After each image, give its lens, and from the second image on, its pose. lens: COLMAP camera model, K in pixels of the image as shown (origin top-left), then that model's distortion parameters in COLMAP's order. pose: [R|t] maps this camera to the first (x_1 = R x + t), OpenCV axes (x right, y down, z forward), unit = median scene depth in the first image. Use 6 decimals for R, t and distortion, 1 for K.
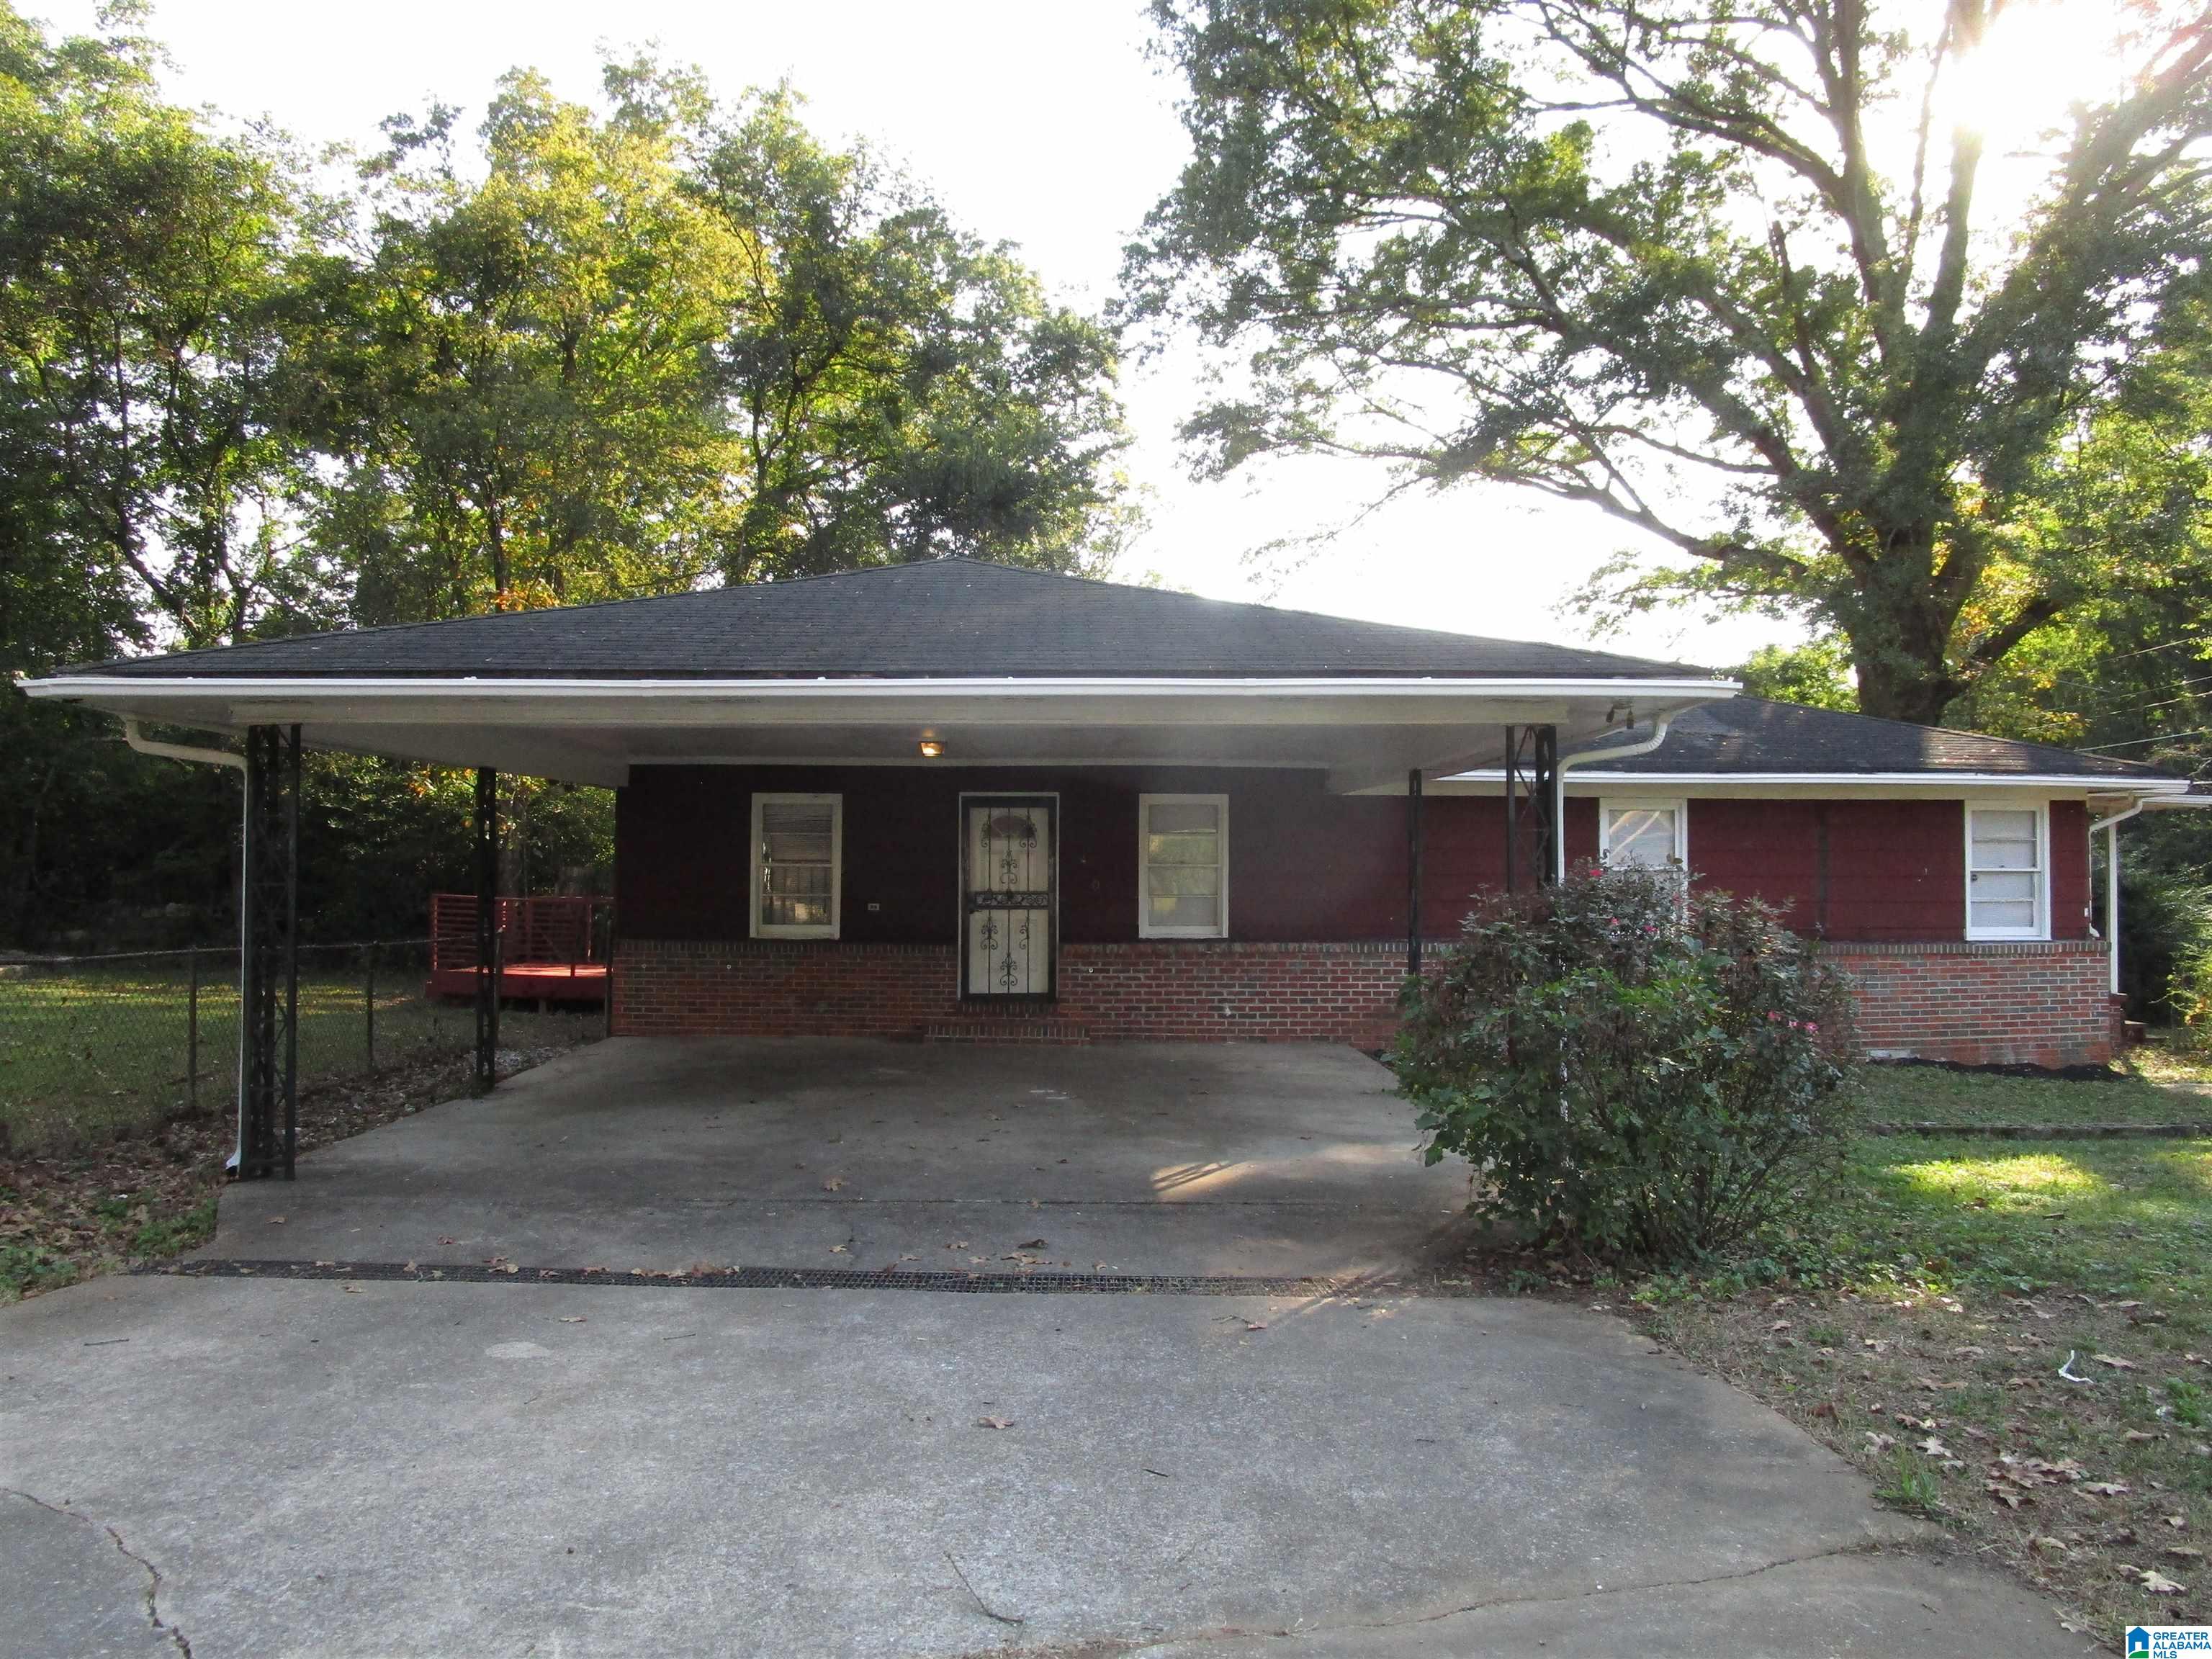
lens RADIAL K [[1577.1, 0, 1106.0], [0, 1577.1, 829.5], [0, 0, 1]] dist [-0.030718, -0.001854]
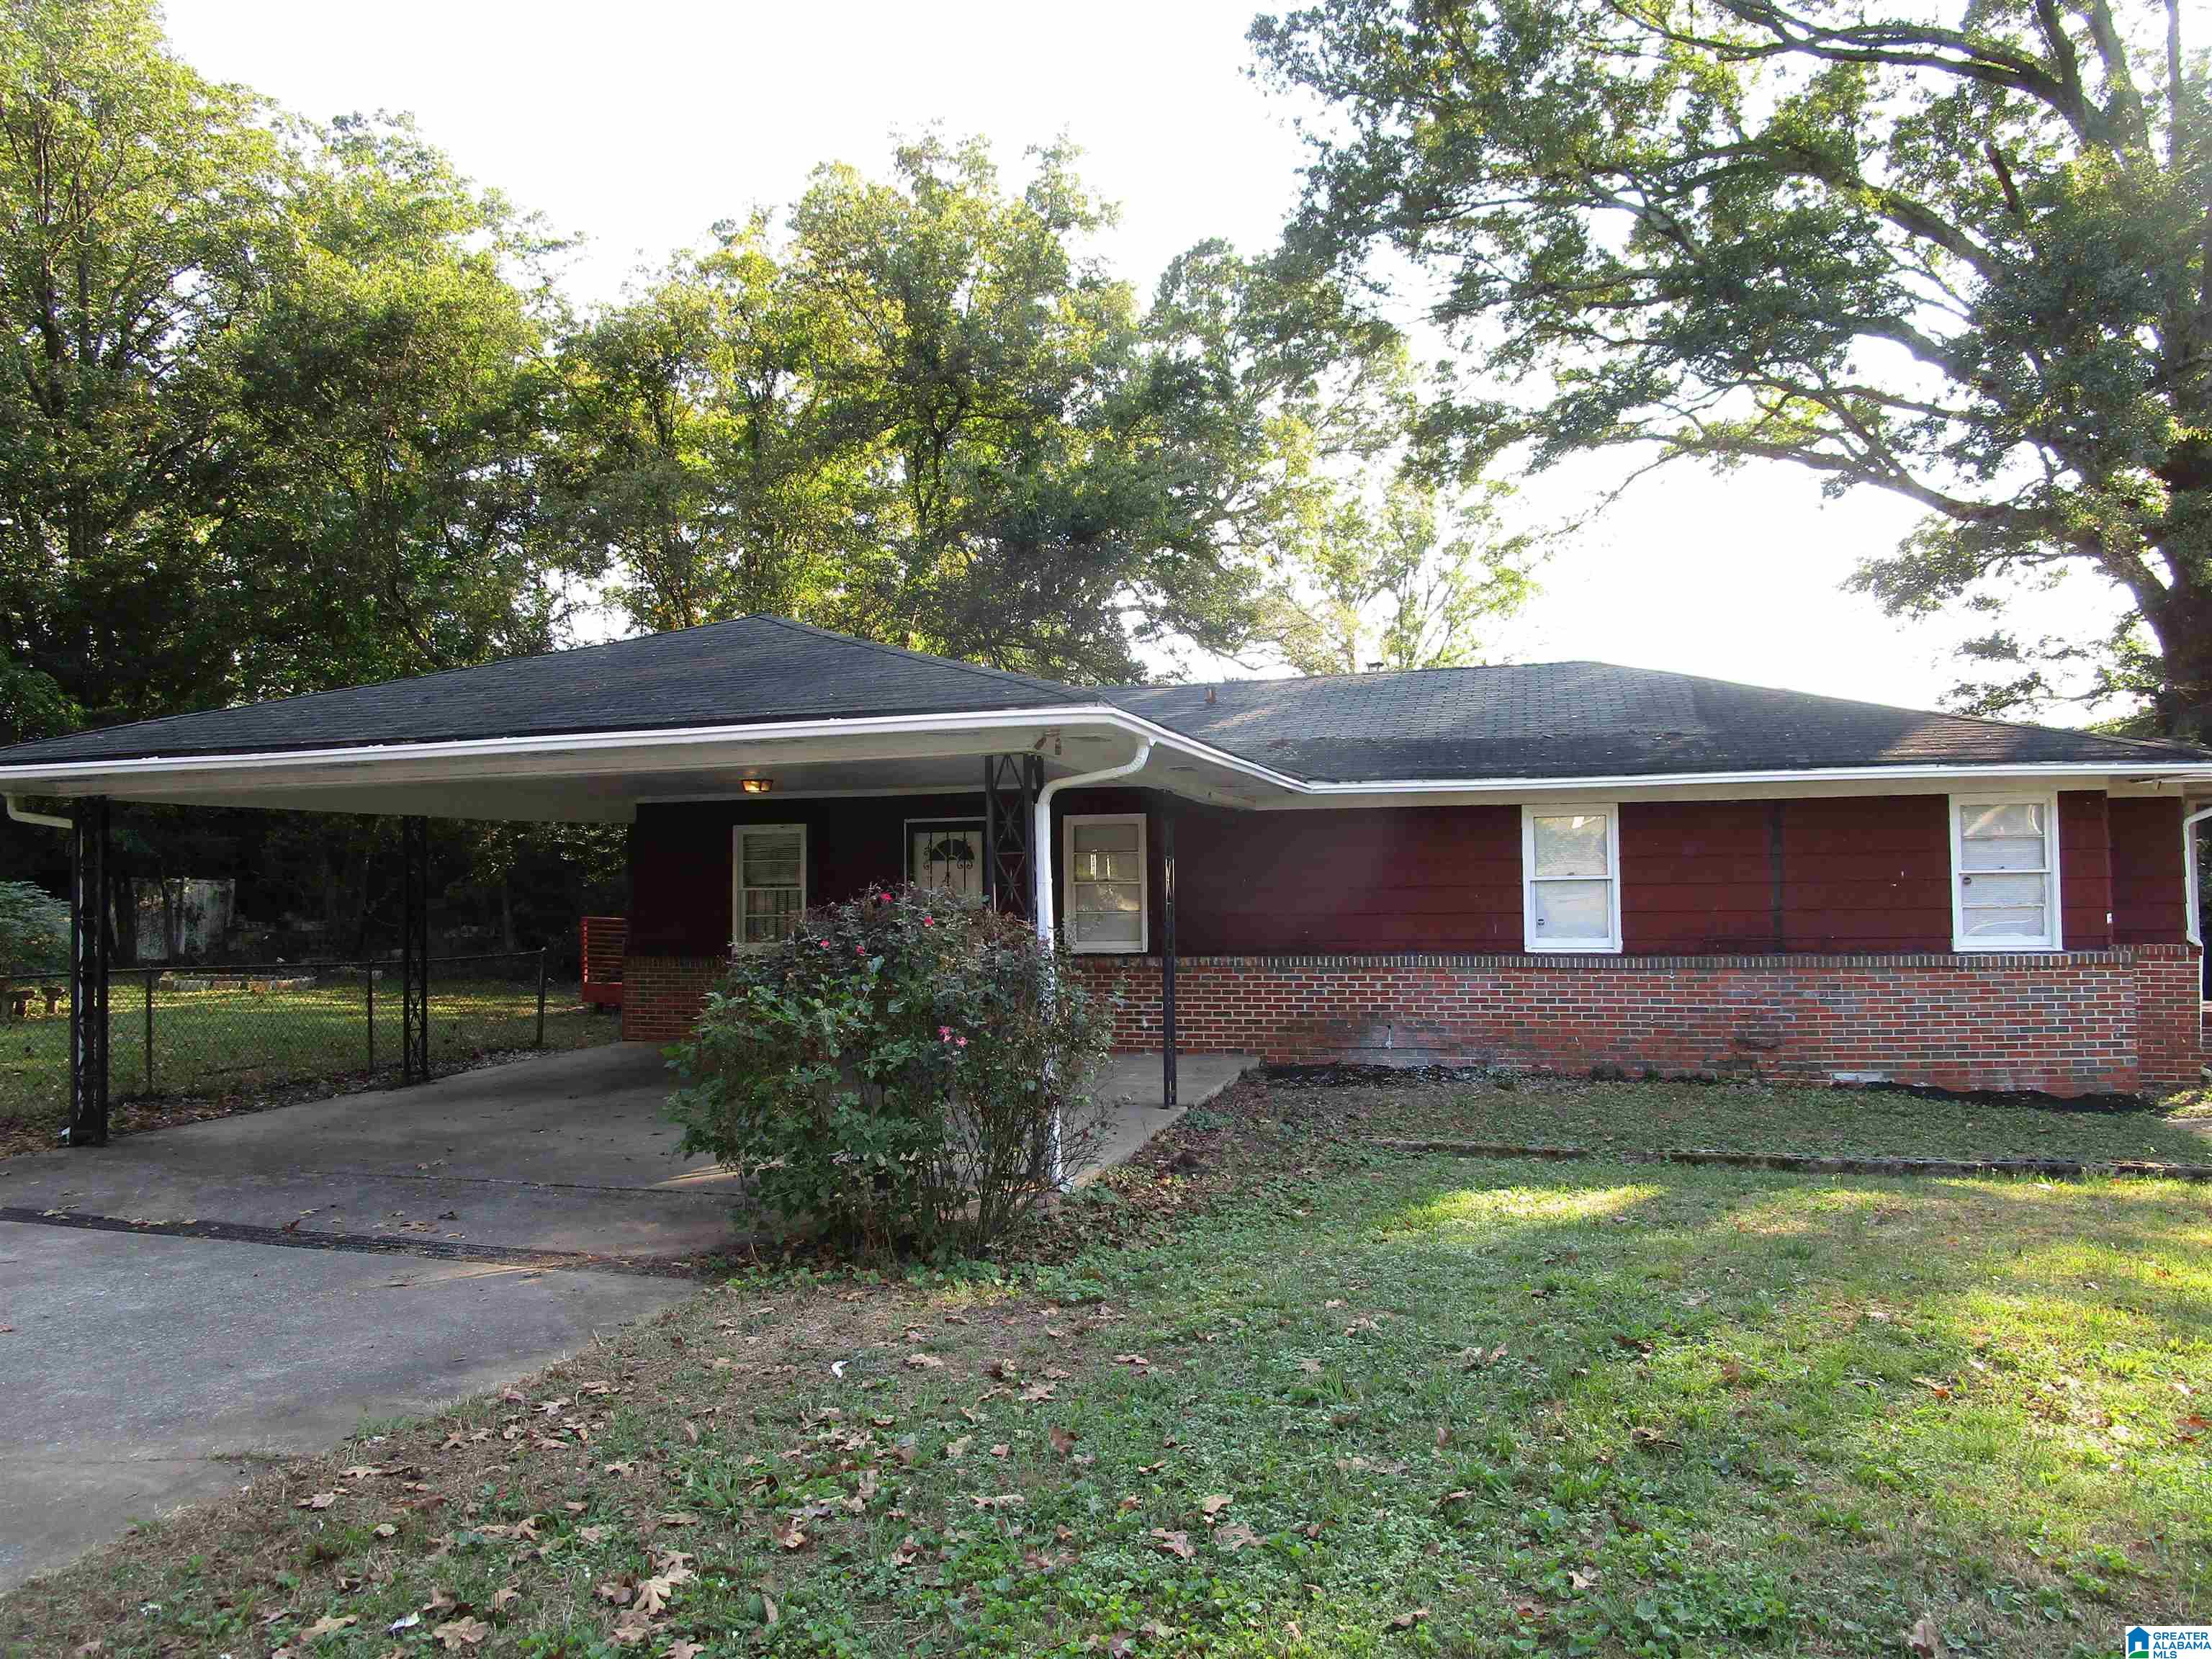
lens RADIAL K [[1577.1, 0, 1106.0], [0, 1577.1, 829.5], [0, 0, 1]] dist [-0.030718, -0.001854]
pose [[0.954621, -0.027725, -0.296530, 0.358218], [0.025962, 0.999614, -0.009884, -0.002245], [0.296689, 0.001737, 0.954972, 0.004785]]
